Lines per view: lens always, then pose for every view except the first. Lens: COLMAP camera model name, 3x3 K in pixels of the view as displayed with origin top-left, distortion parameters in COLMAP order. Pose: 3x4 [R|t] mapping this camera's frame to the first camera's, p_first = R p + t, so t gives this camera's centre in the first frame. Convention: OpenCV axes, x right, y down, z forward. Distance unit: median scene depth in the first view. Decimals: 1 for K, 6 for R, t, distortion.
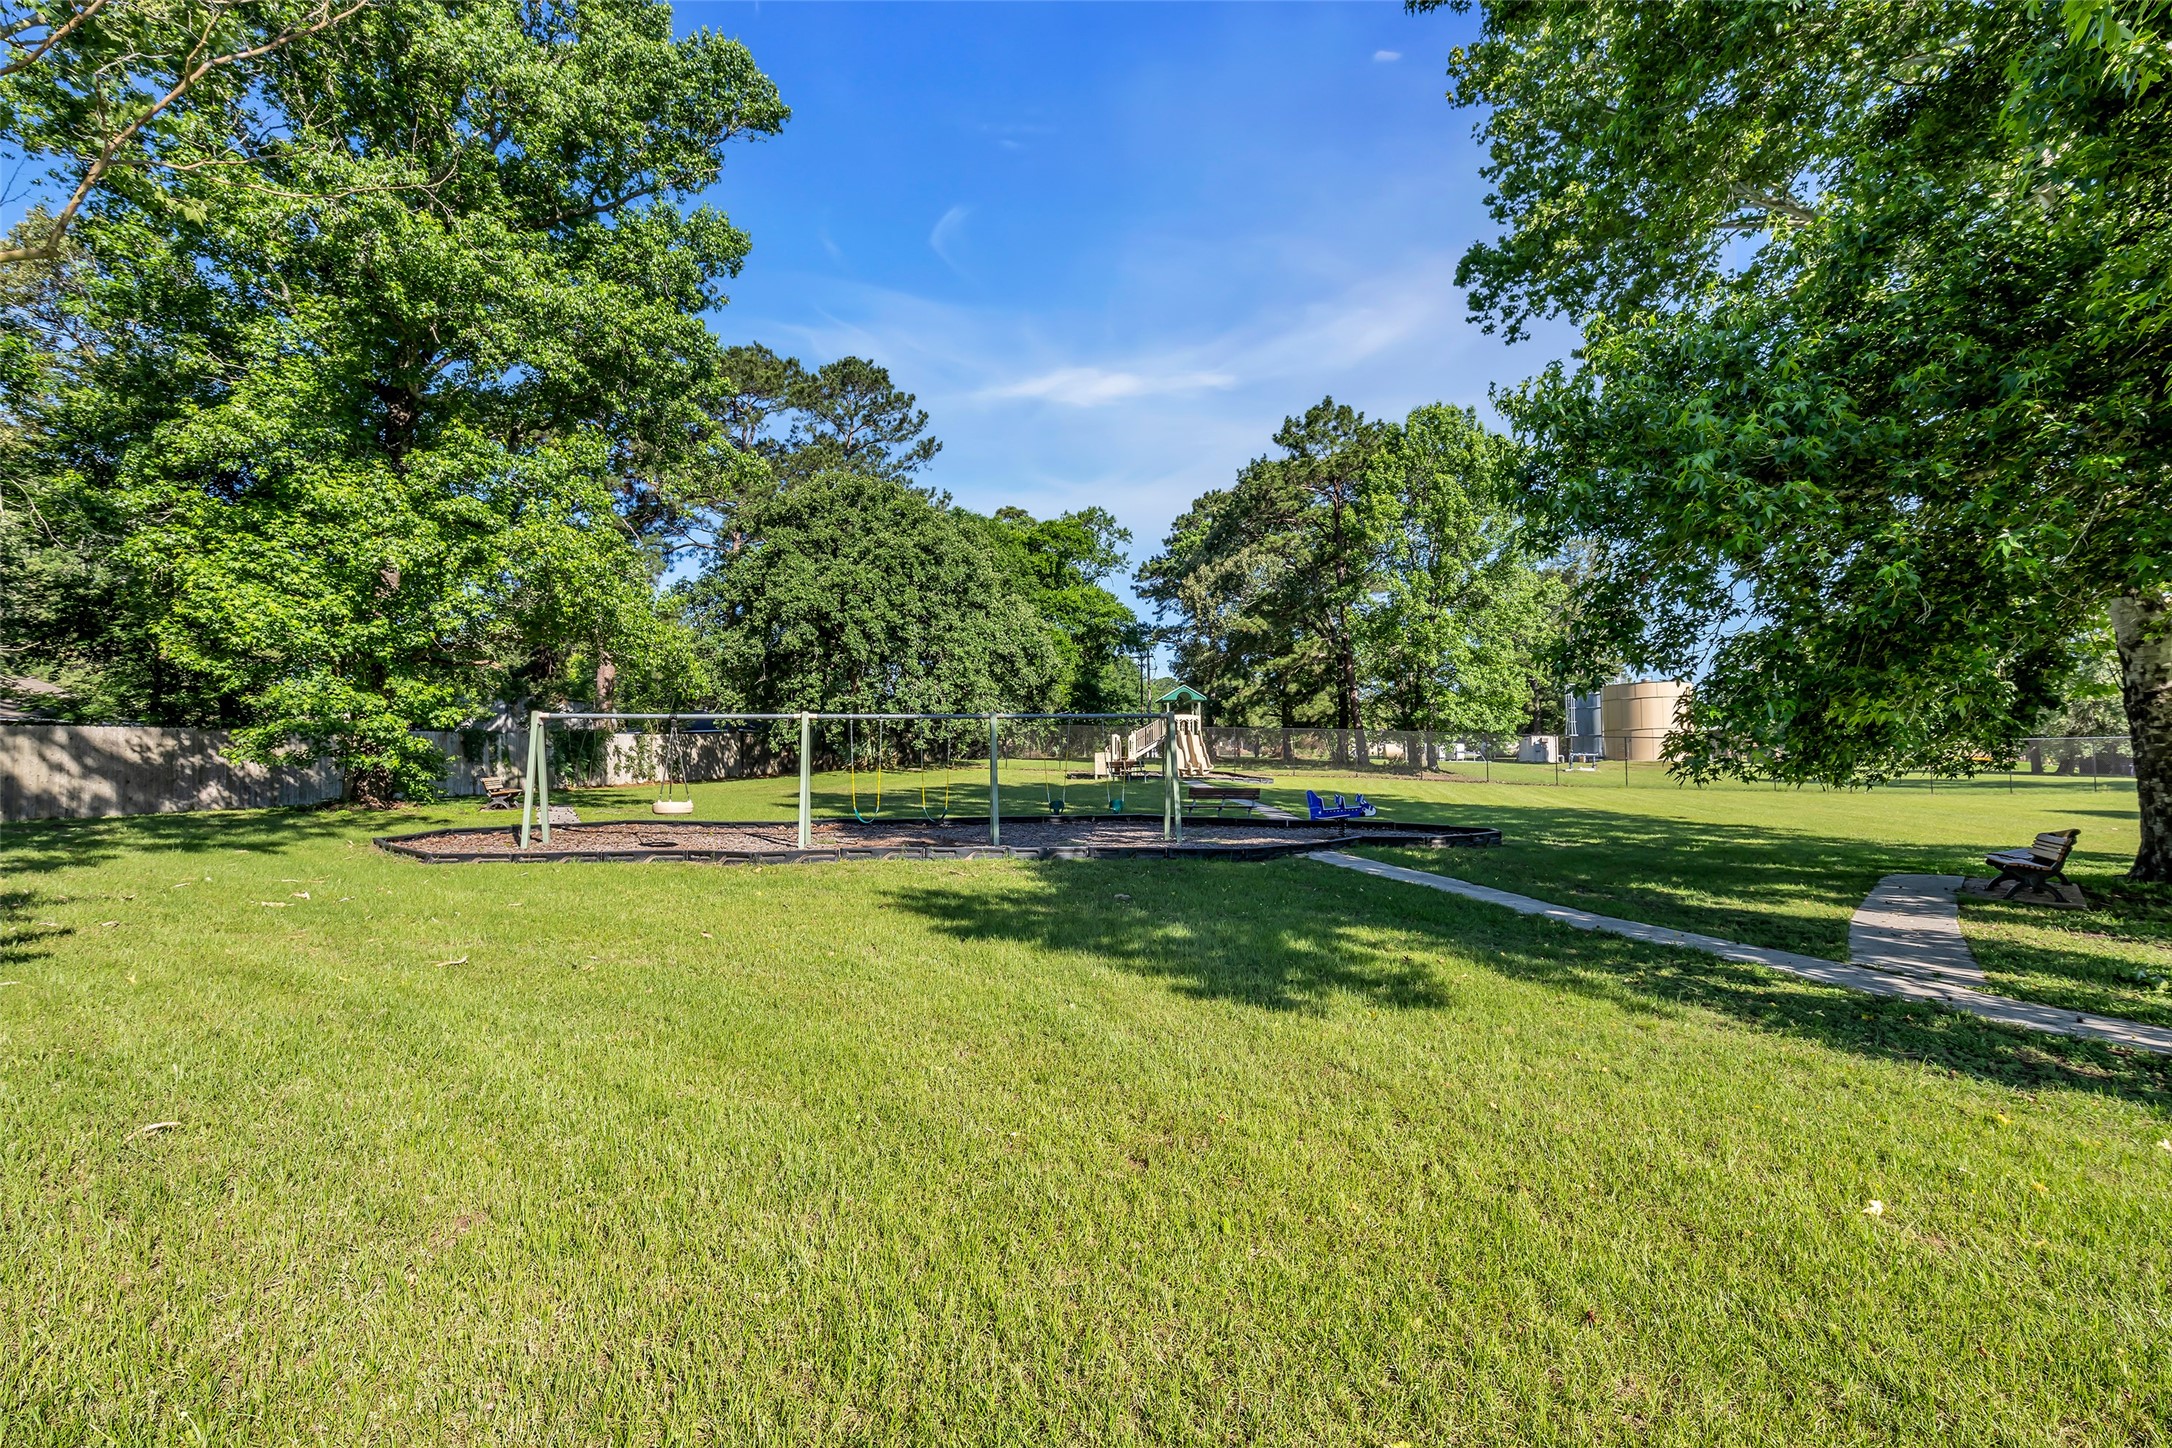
lens RADIAL K [[1014.1, 0, 1085.6], [0, 1014.1, 724.1], [0, 0, 1]] dist [-0.000269, -0.000055]
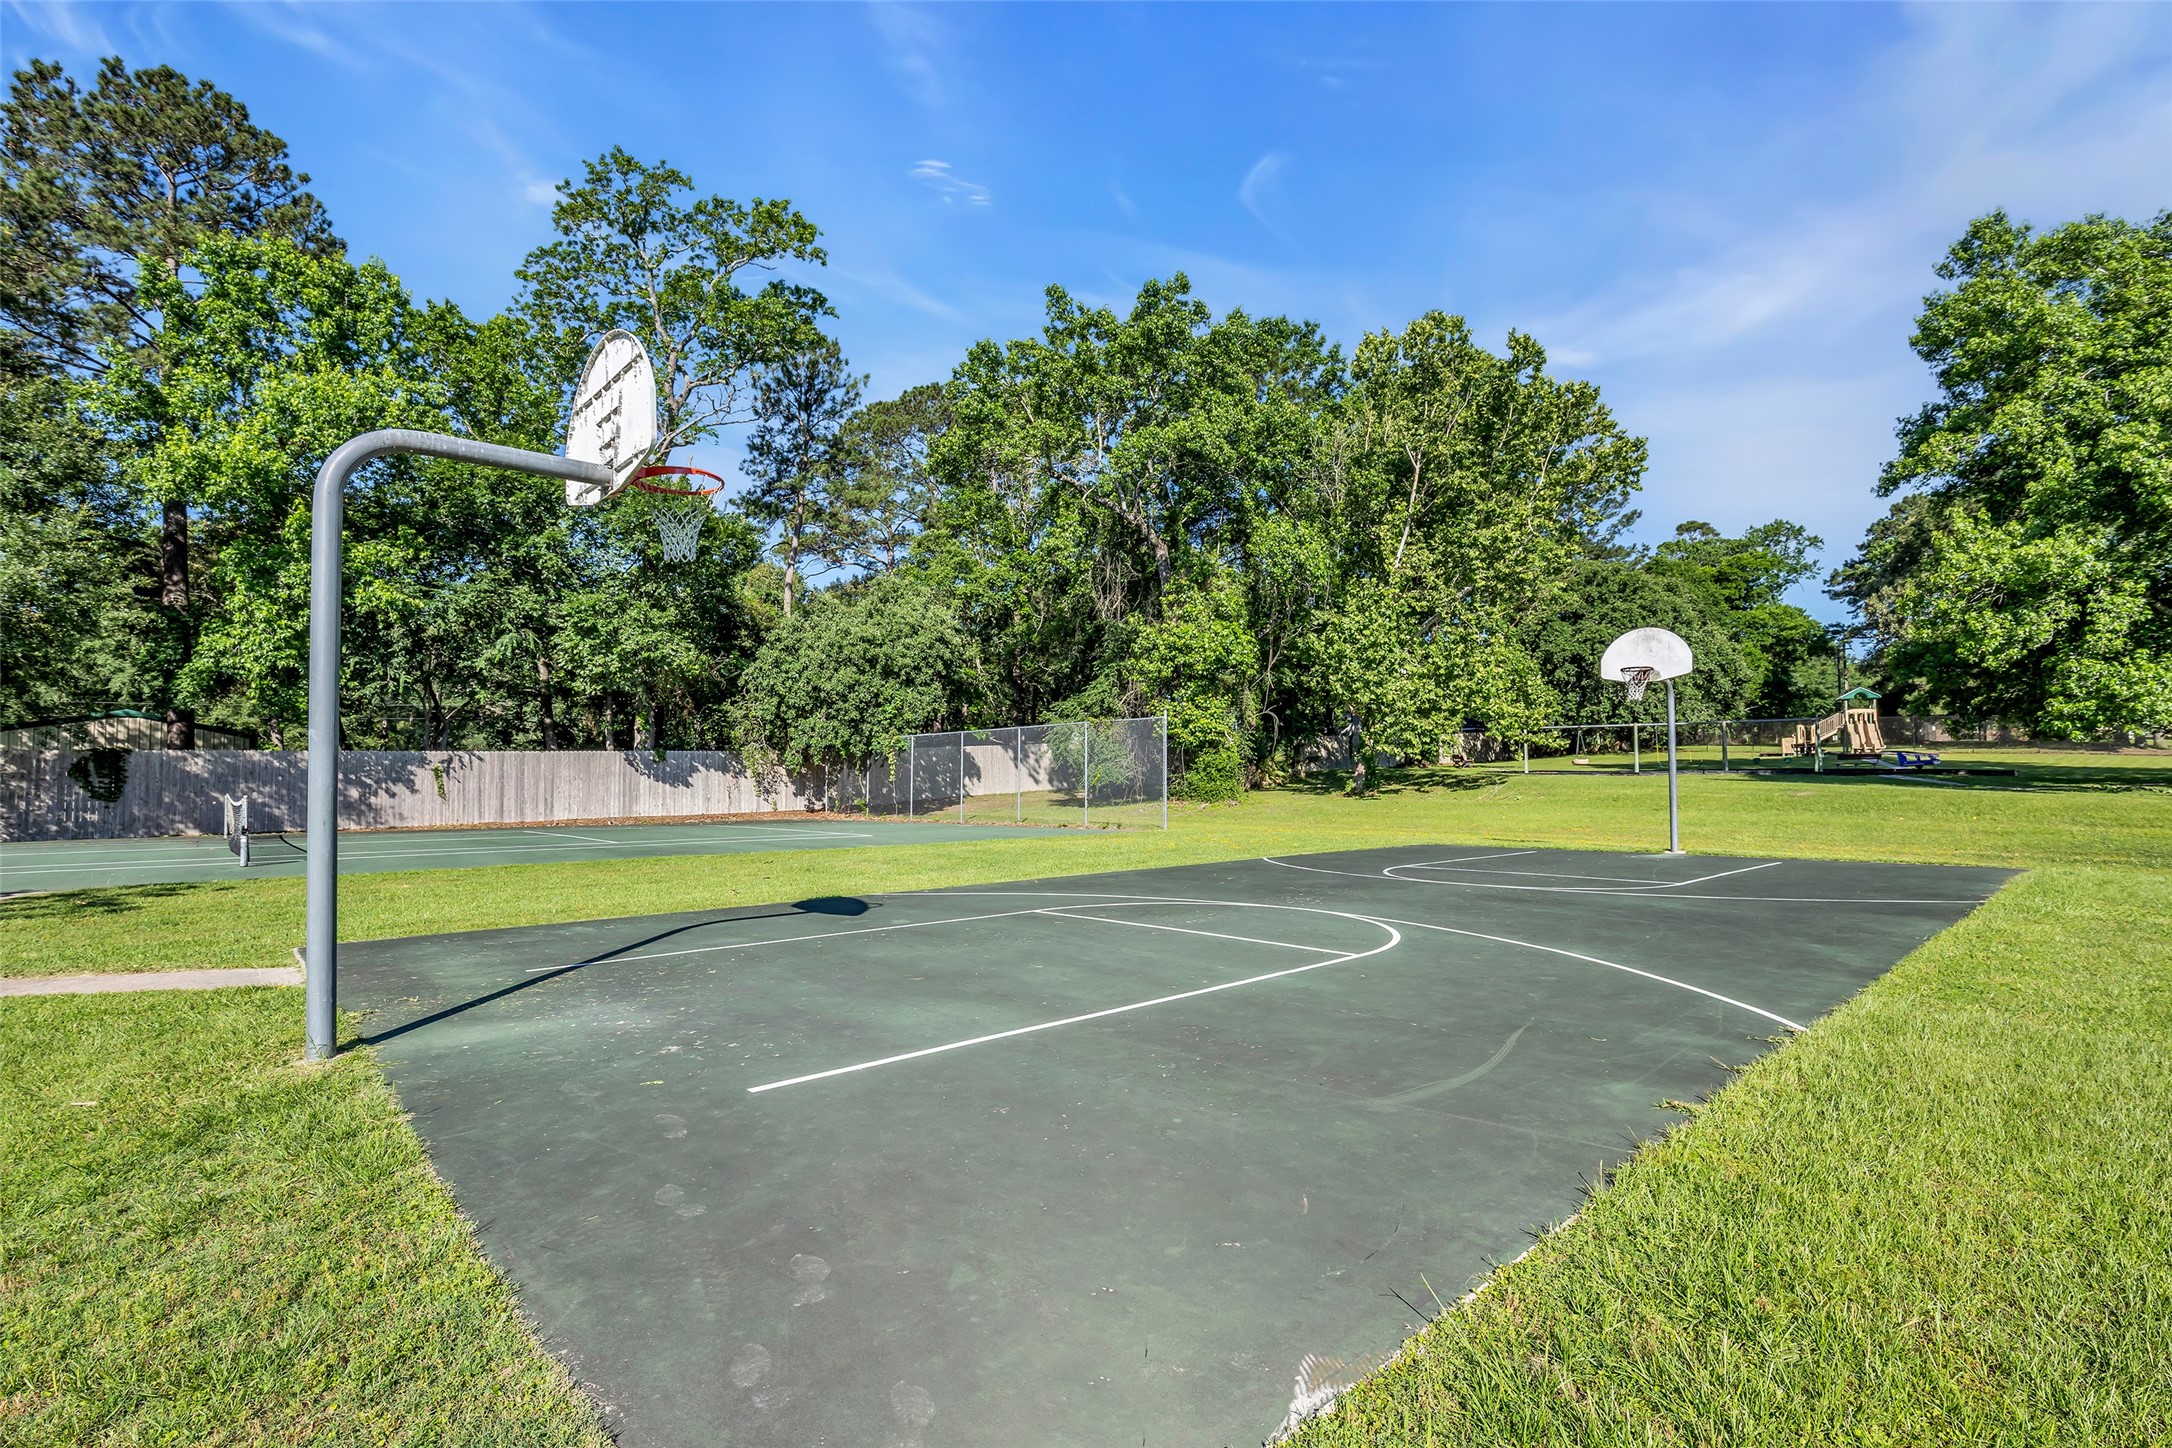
lens RADIAL K [[1014.1, 0, 1084.2], [0, 1014.1, 739.2], [0, 0, 1]] dist [-0.000269, -0.000055]
pose [[0.823345, -0.022326, -0.567102, 0.006458], [0.033603, 0.999391, 0.009442, -0.012261], [0.566546, -0.026831, 0.823594, -0.536594]]
